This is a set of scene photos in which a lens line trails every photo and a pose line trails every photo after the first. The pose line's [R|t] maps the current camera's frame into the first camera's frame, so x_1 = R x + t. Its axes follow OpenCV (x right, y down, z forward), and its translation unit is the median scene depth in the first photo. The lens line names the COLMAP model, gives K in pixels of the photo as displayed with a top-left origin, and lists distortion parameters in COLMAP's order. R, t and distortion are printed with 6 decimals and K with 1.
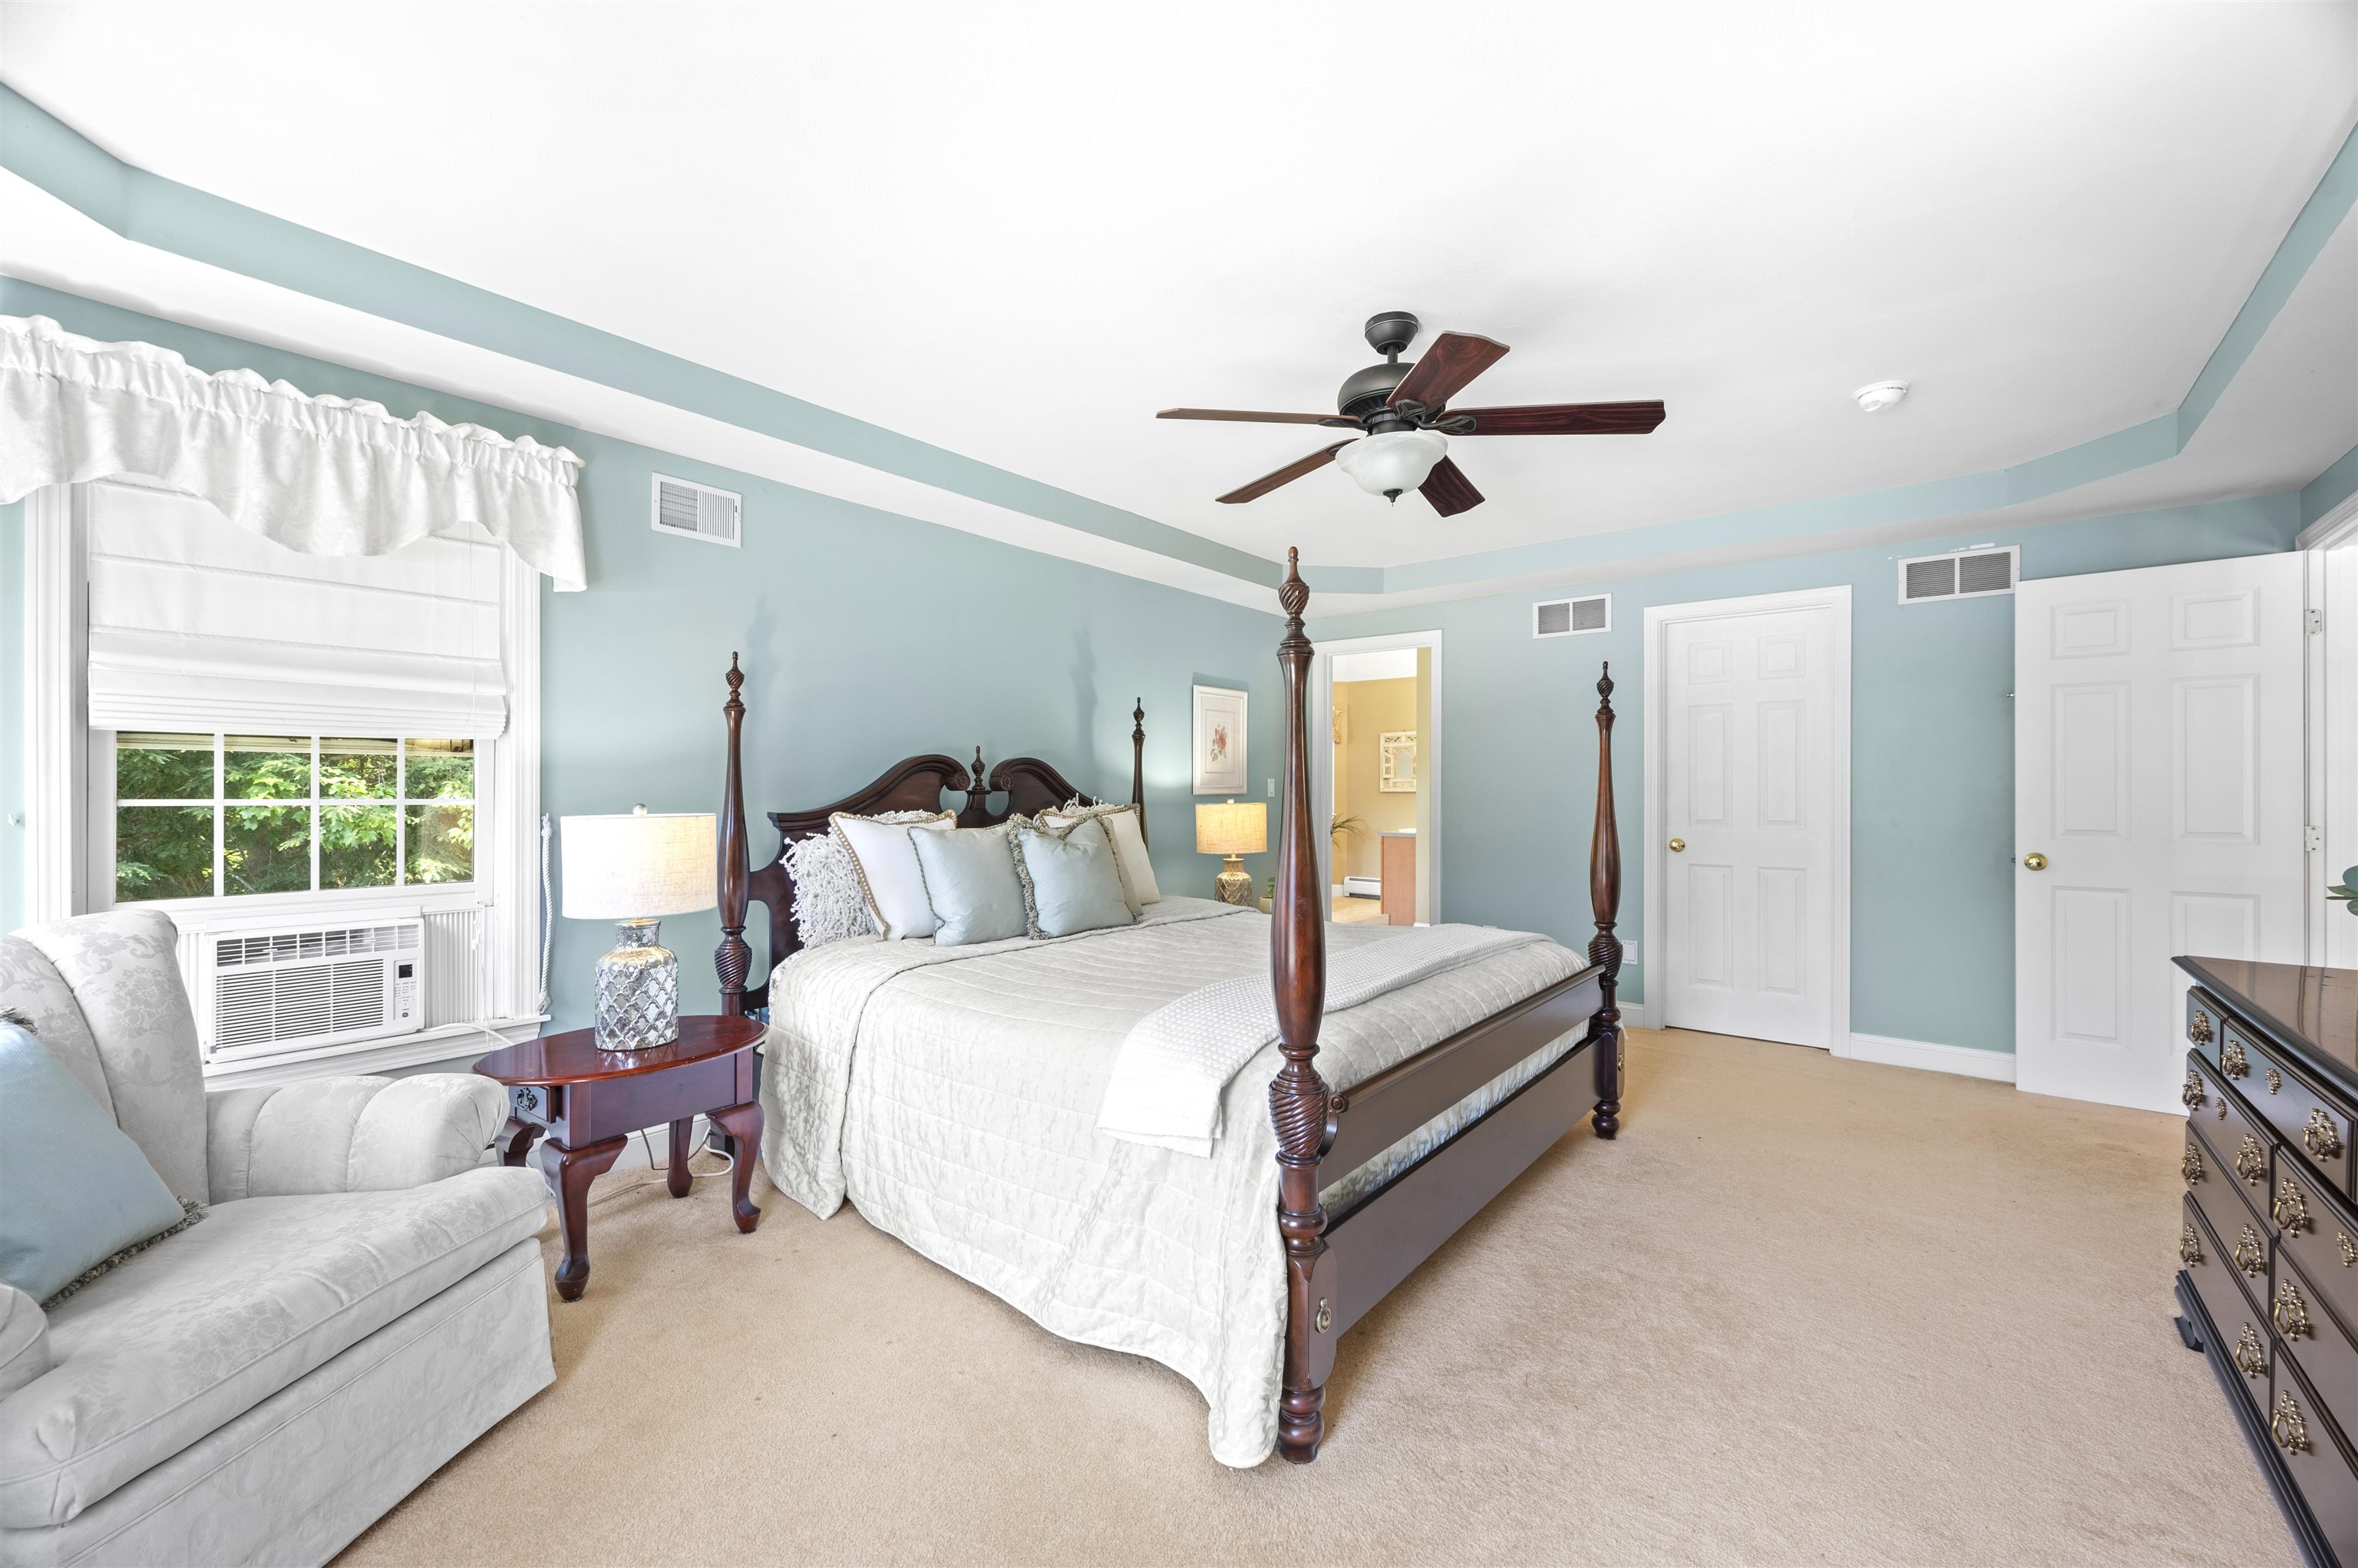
lens RADIAL K [[929.4, 0, 1182.6], [0, 929.4, 783.7], [0, 0, 1]] dist [0.012157, -0.000031]
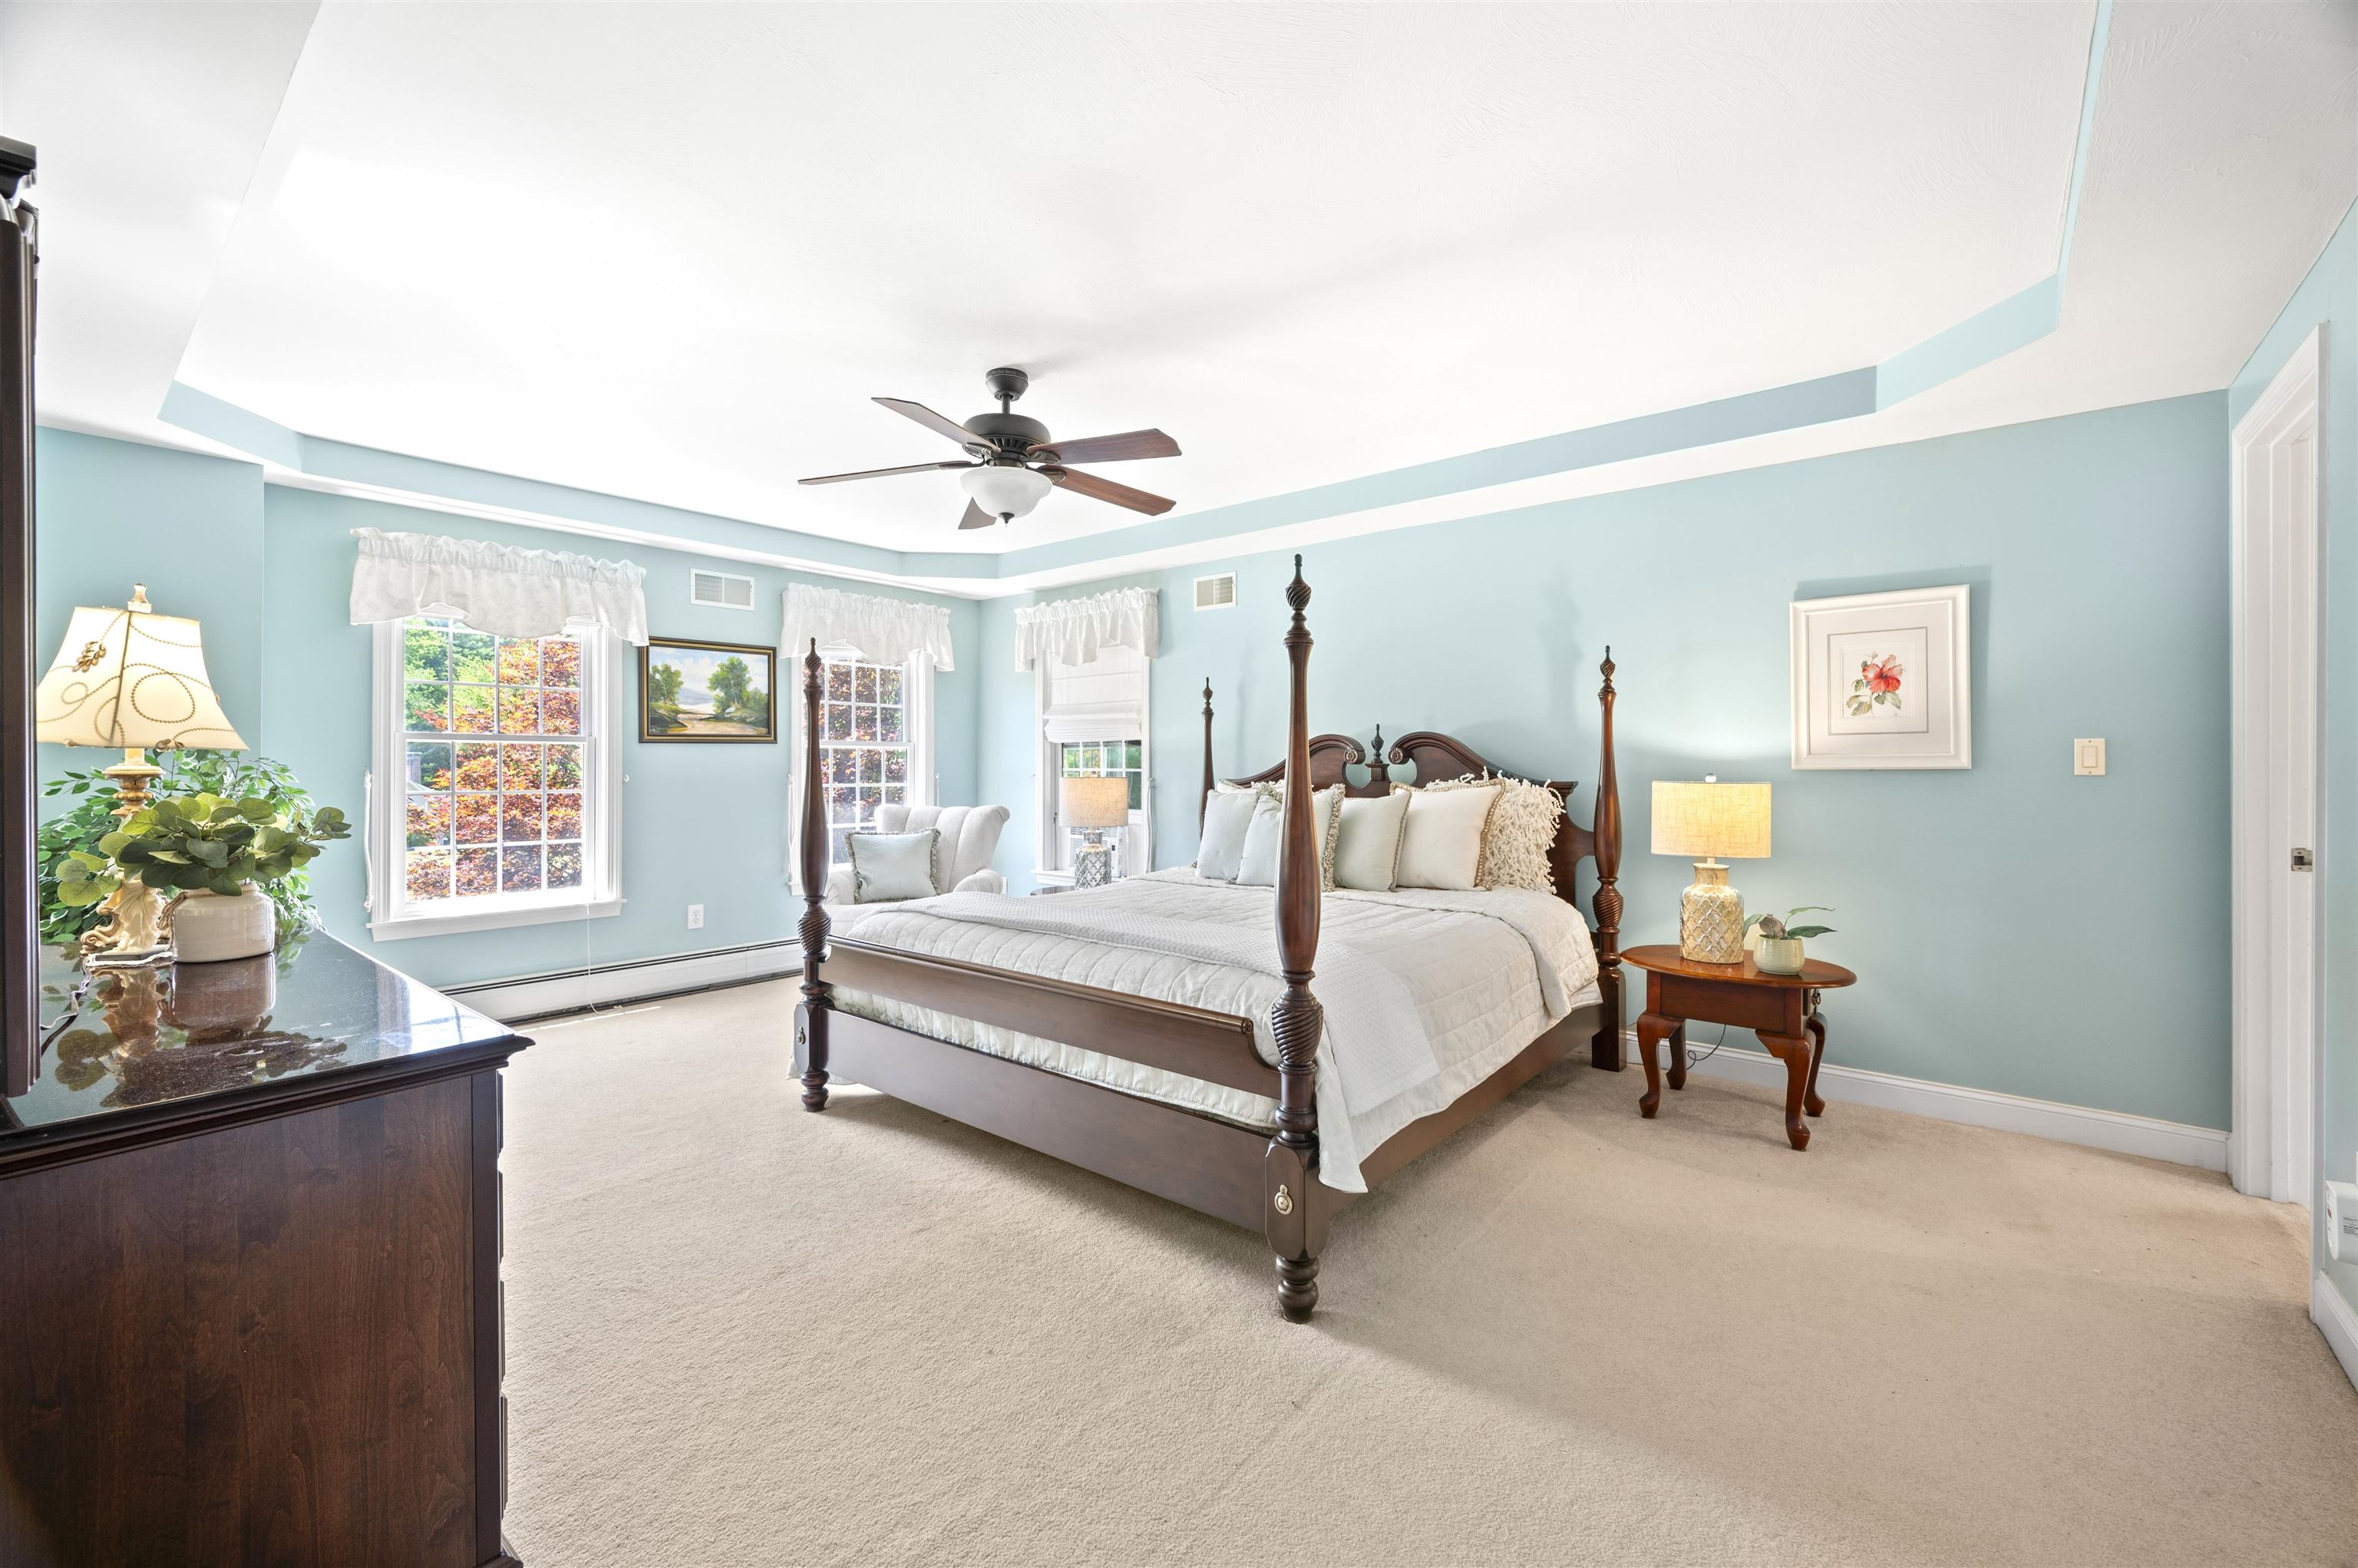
lens RADIAL K [[968.2, 0, 1184.3], [0, 968.2, 776.3], [0, 0, 1]] dist [0.006397, 0.000420]
pose [[-0.004295, -0.006790, -0.999968, 0.926193], [-0.005560, 0.999962, -0.006766, 0.030579], [0.999975, 0.005531, -0.004332, 0.771984]]
